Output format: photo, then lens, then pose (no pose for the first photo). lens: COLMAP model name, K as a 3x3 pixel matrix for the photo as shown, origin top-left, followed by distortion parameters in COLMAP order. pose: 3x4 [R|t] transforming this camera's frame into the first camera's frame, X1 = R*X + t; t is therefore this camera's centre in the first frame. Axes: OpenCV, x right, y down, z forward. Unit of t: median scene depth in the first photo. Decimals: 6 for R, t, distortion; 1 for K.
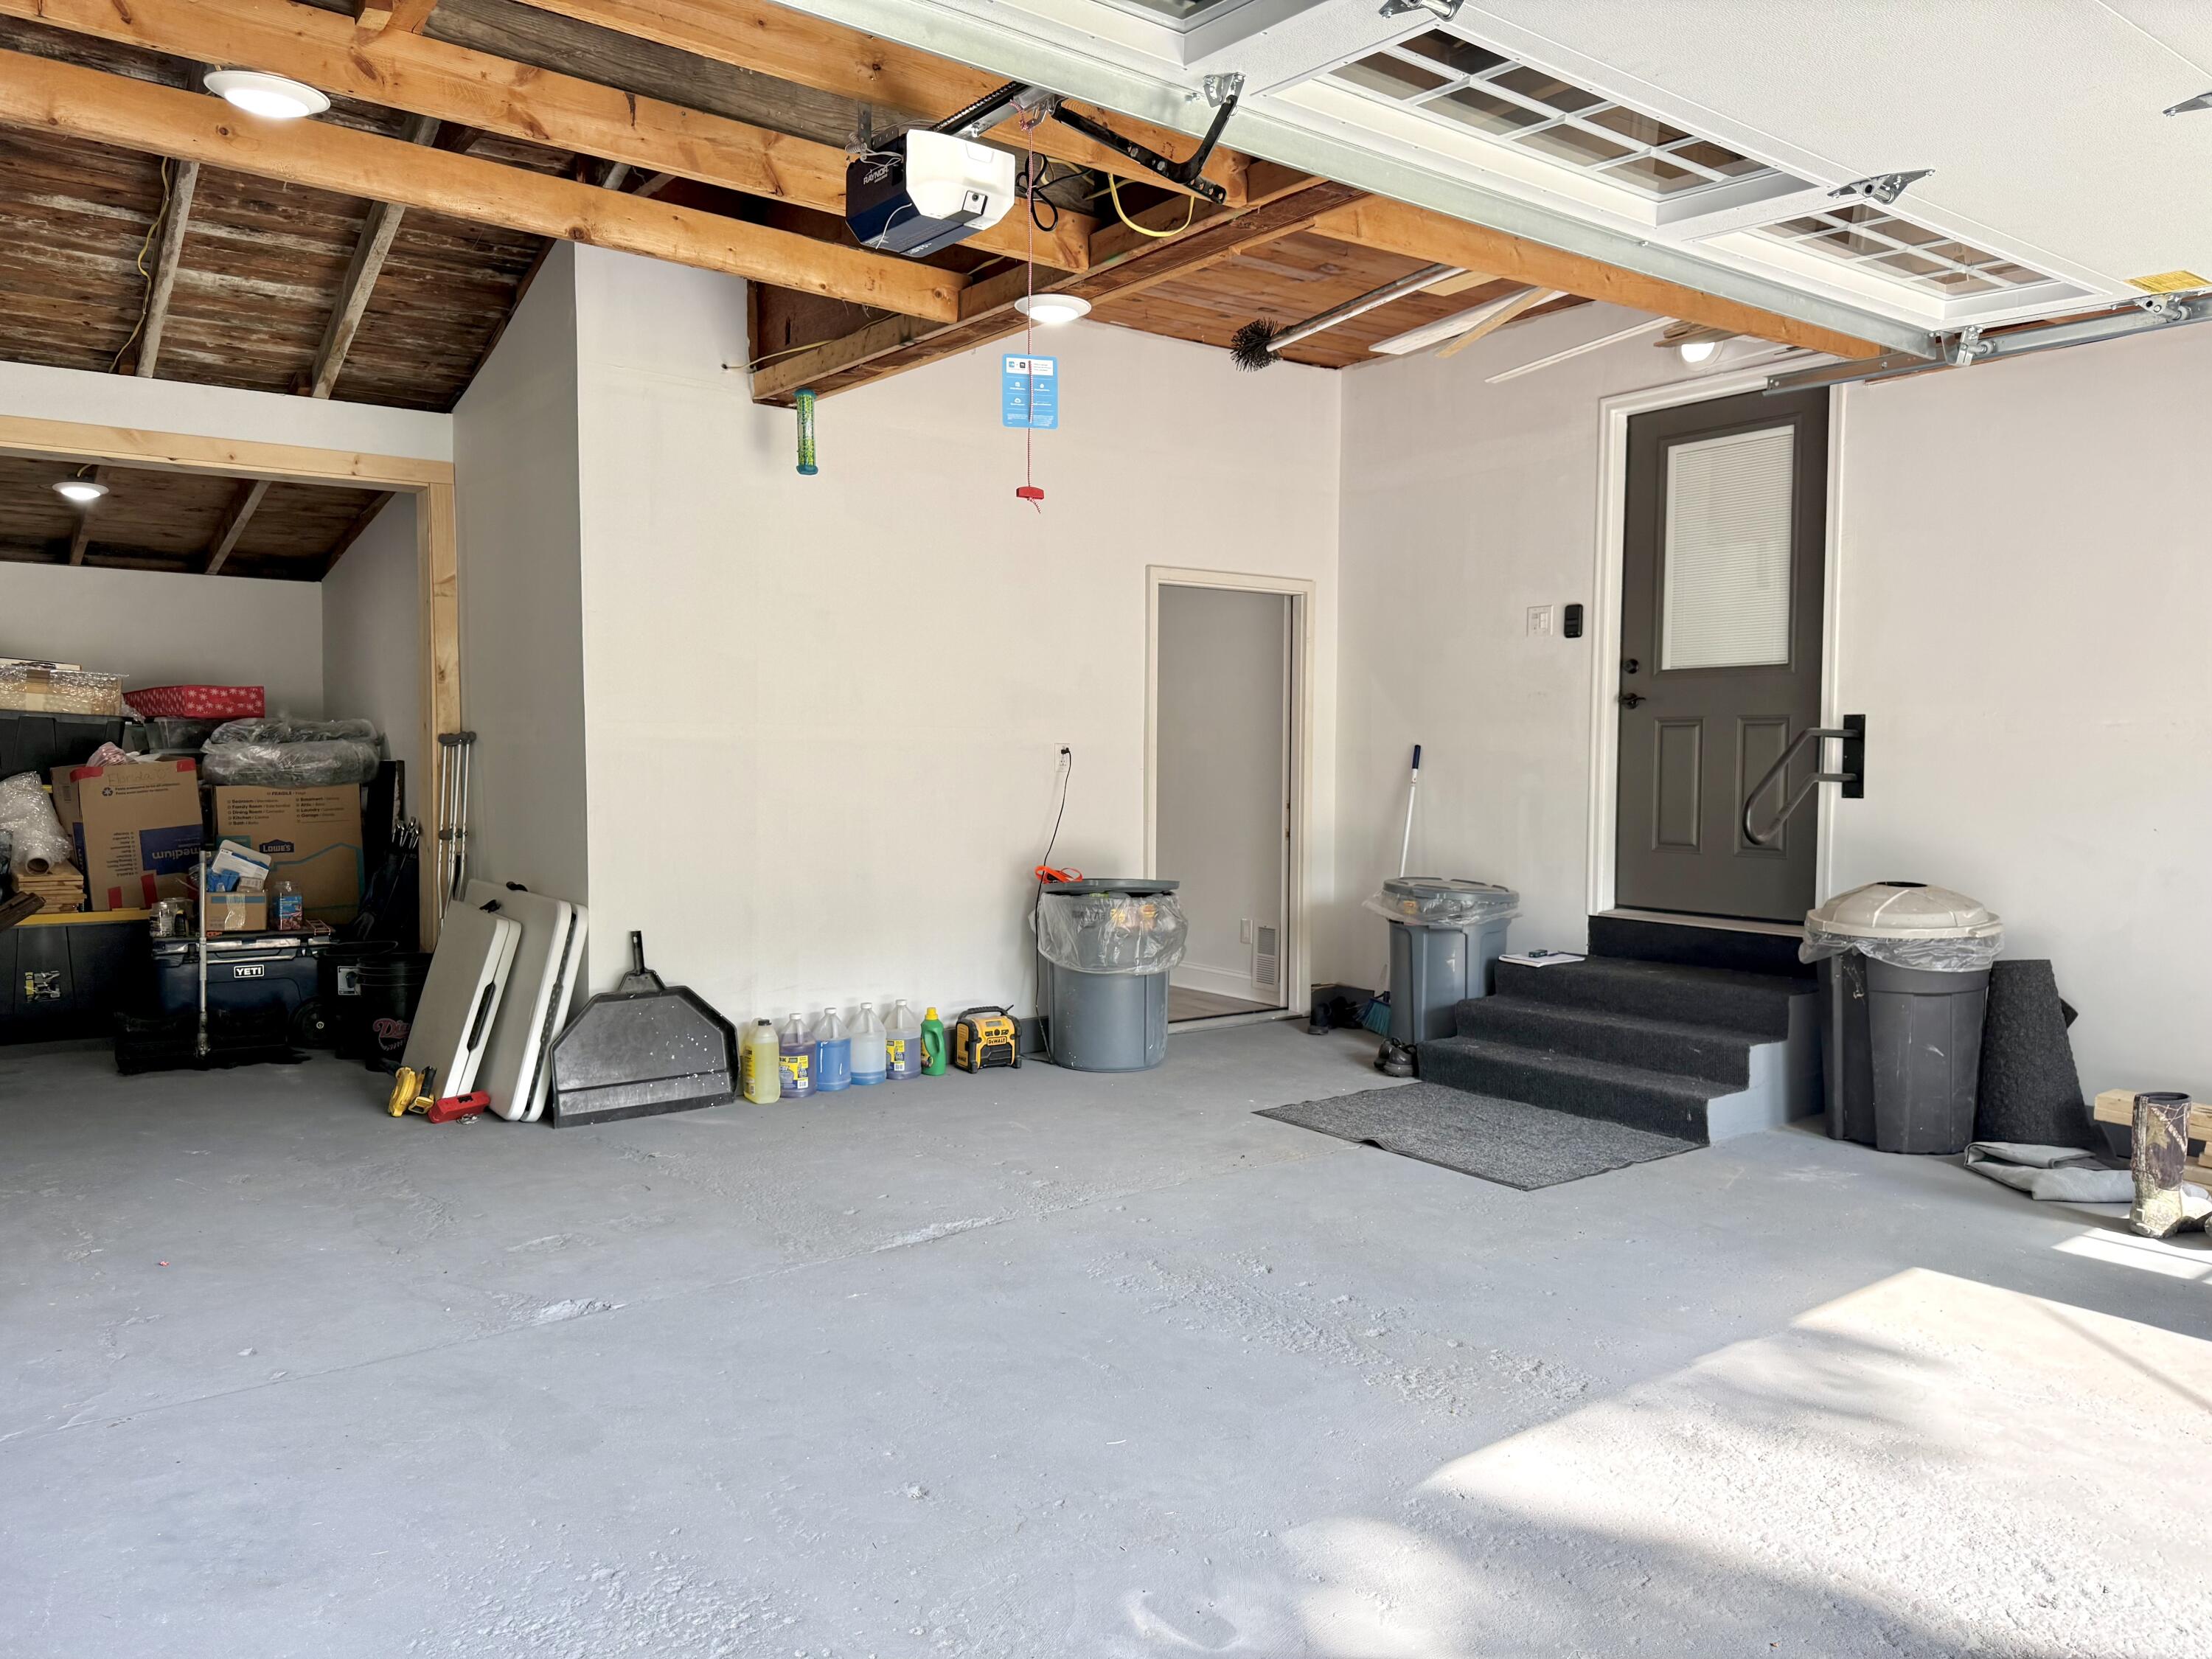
lens RADIAL K [[1568.8, 0, 1112.0], [0, 1568.8, 828.0], [0, 0, 1]] dist [0.032521, -0.026579]
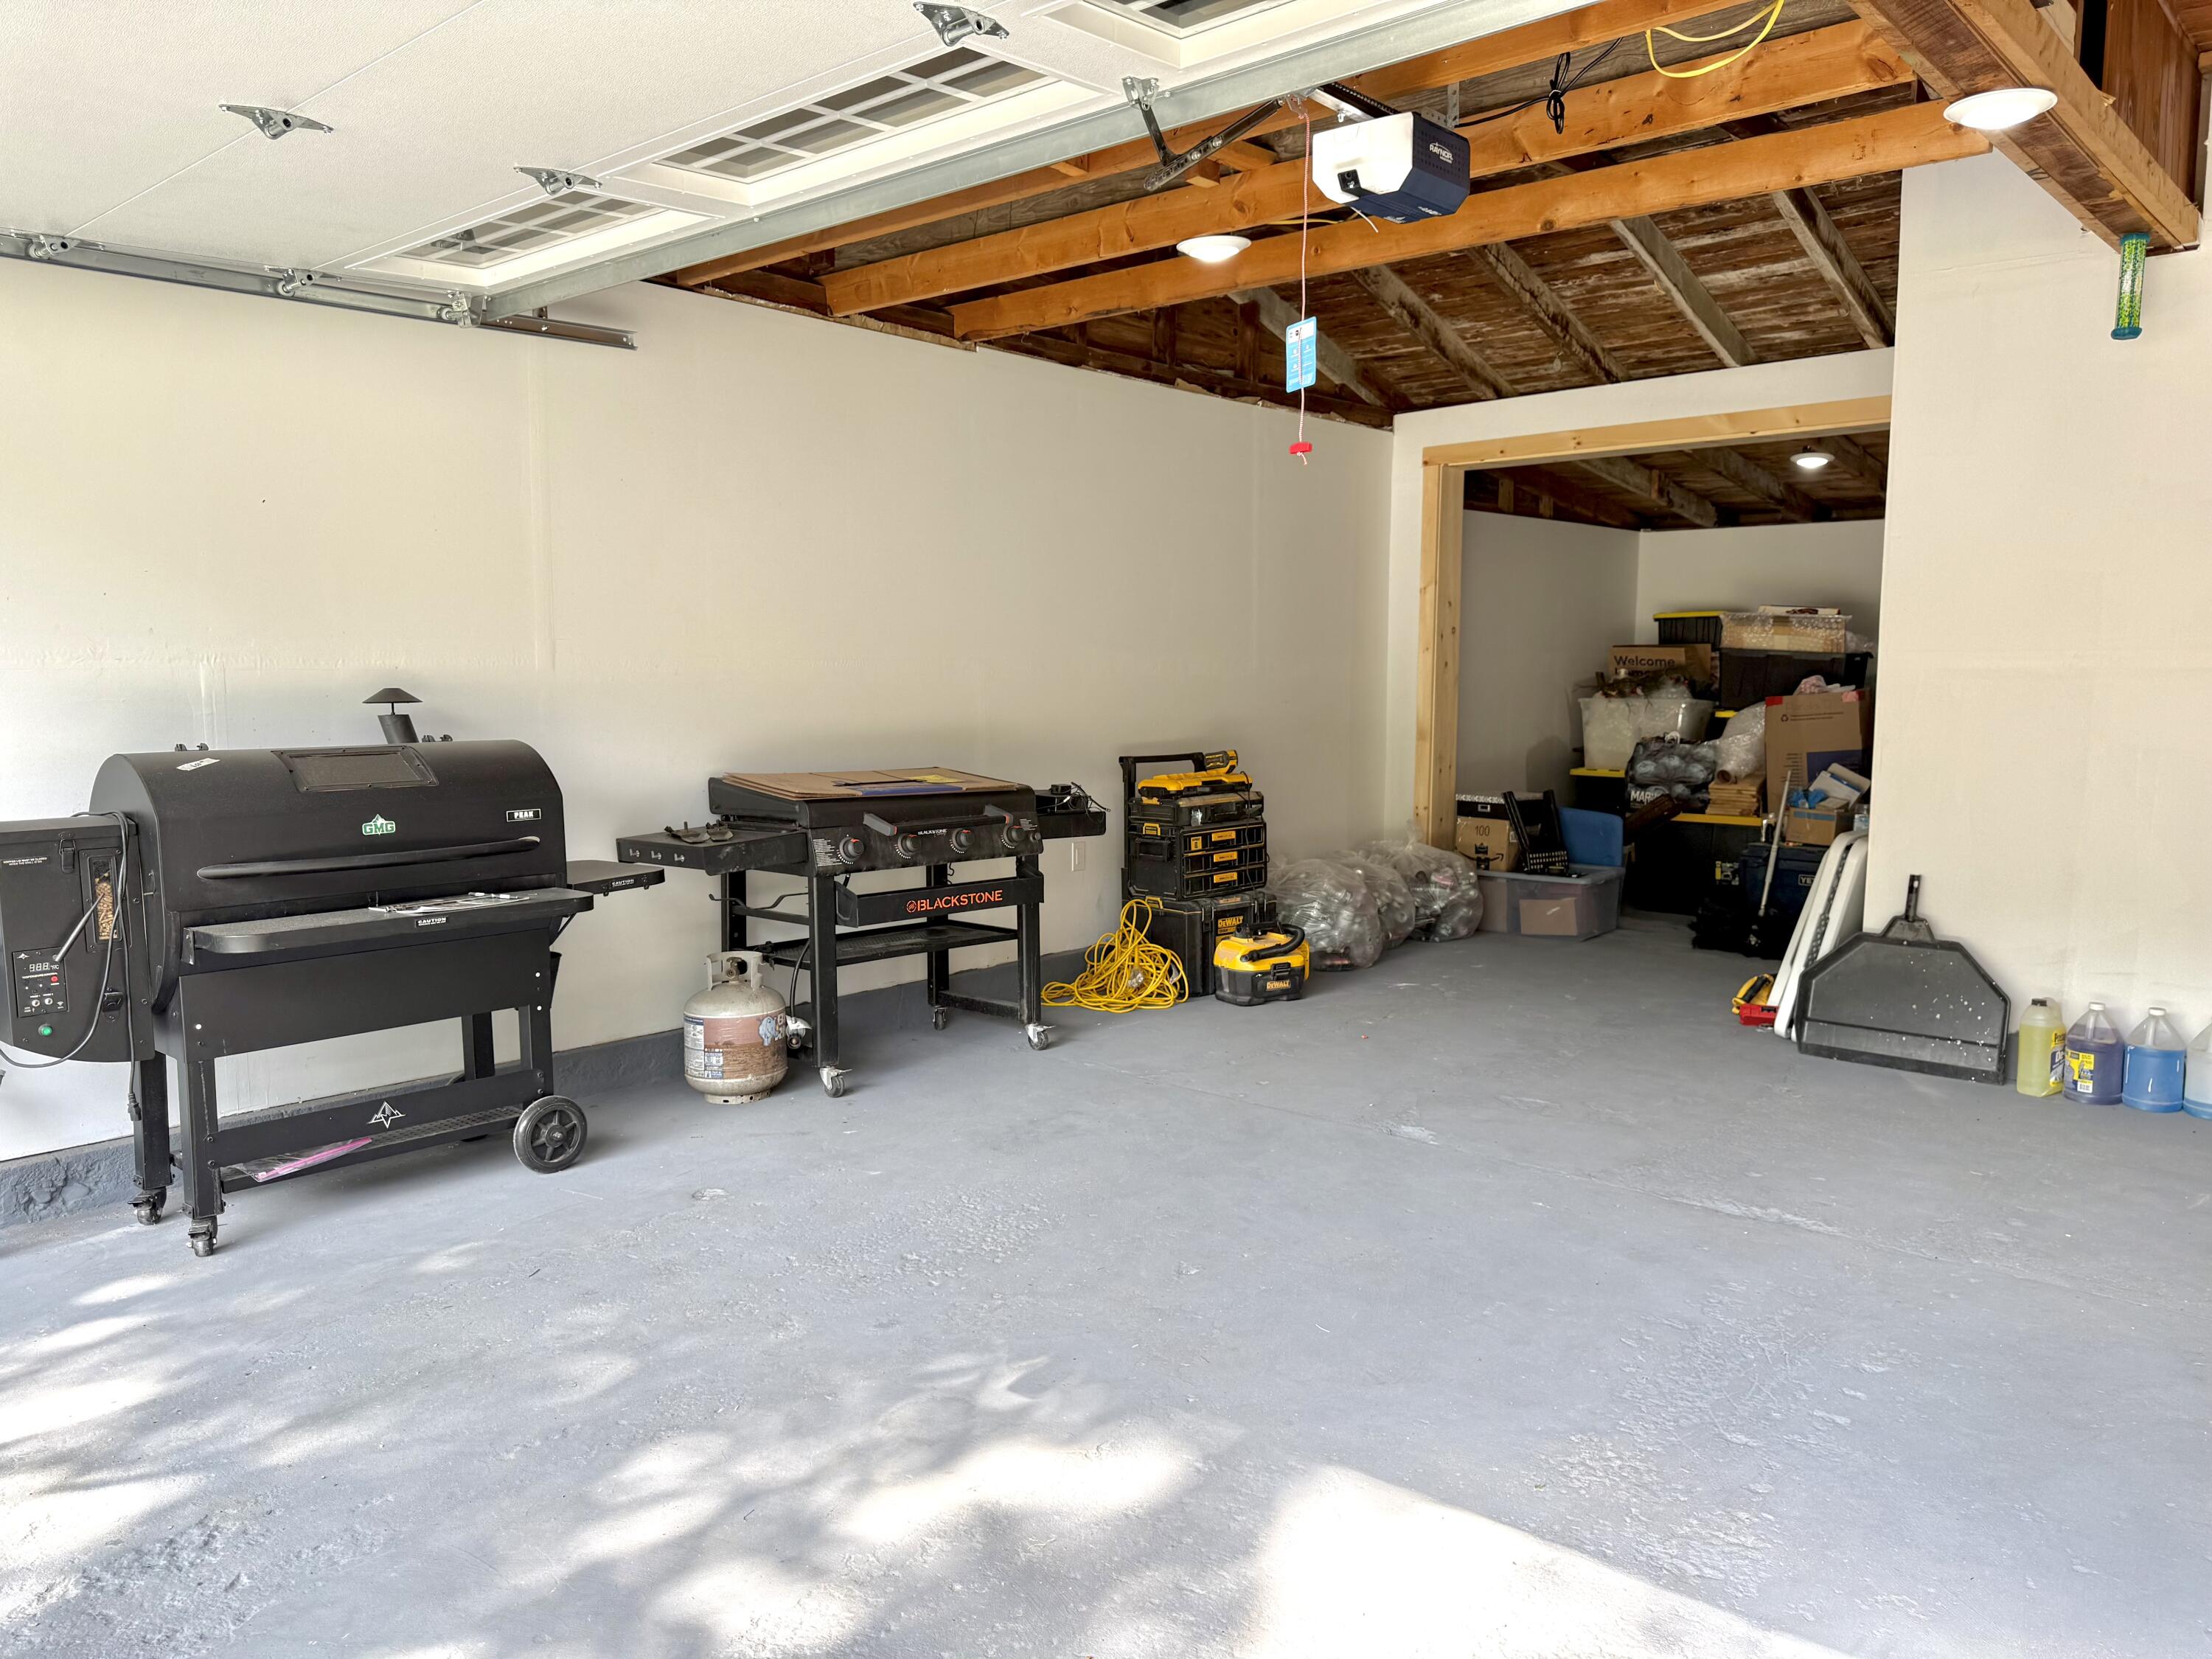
lens RADIAL K [[1568.8, 0, 1114.7], [0, 1568.8, 822.9], [0, 0, 1]] dist [0.032521, -0.026579]
pose [[0.200139, 0.090292, -0.975598, 0.519335], [-0.057405, 0.995115, 0.080322, -0.013637], [0.978084, 0.039928, 0.204345, 0.338240]]
